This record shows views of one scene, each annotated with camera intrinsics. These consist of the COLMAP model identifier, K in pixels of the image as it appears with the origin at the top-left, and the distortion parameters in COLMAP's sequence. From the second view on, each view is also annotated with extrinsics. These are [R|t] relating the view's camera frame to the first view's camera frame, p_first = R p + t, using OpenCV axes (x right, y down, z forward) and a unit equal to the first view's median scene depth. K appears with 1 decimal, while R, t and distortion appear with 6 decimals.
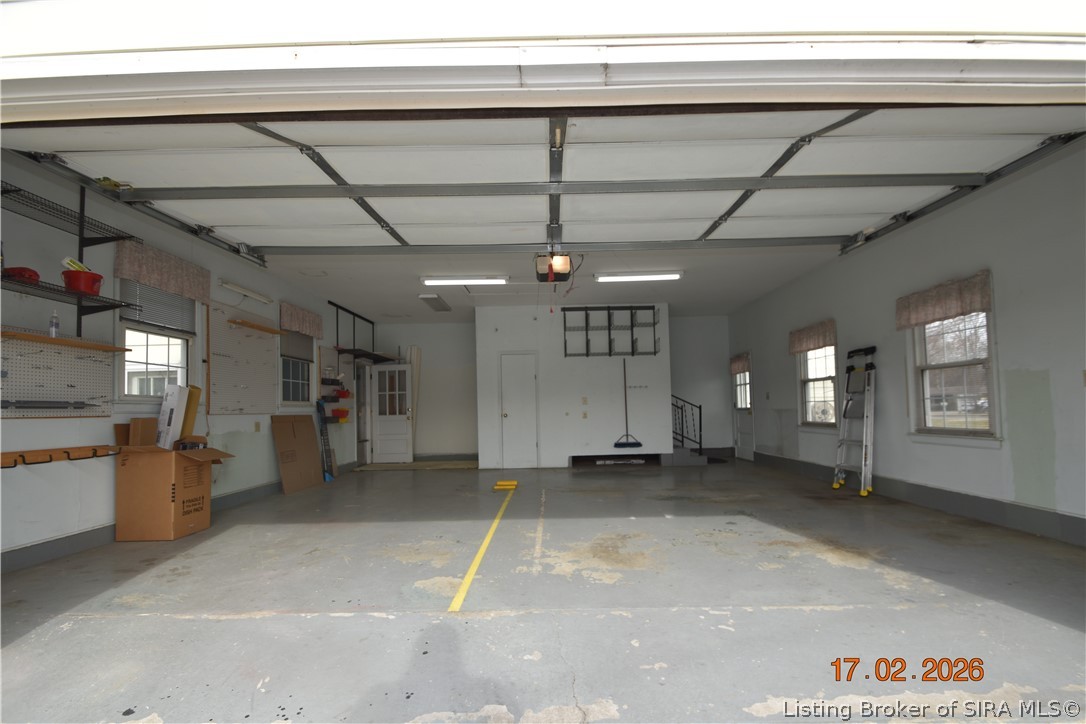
lens RADIAL K [[478.2, 0, 543.0], [0, 478.2, 365.1], [0, 0, 1]] dist [0.005443, -0.000401]
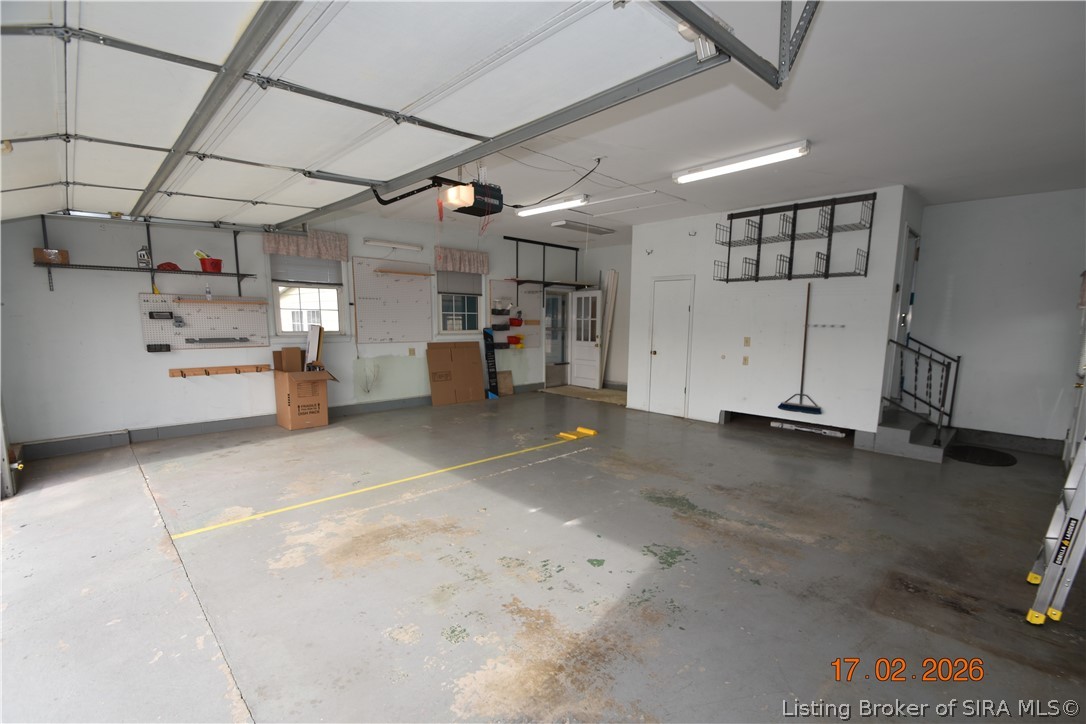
lens RADIAL K [[478.2, 0, 542.1], [0, 478.2, 365.1], [0, 0, 1]] dist [0.005443, -0.000401]
pose [[0.709876, 0.096595, -0.697672, 0.488660], [0.039747, 0.983479, 0.176607, -0.043218], [0.703205, -0.153100, 0.694308, 0.319554]]
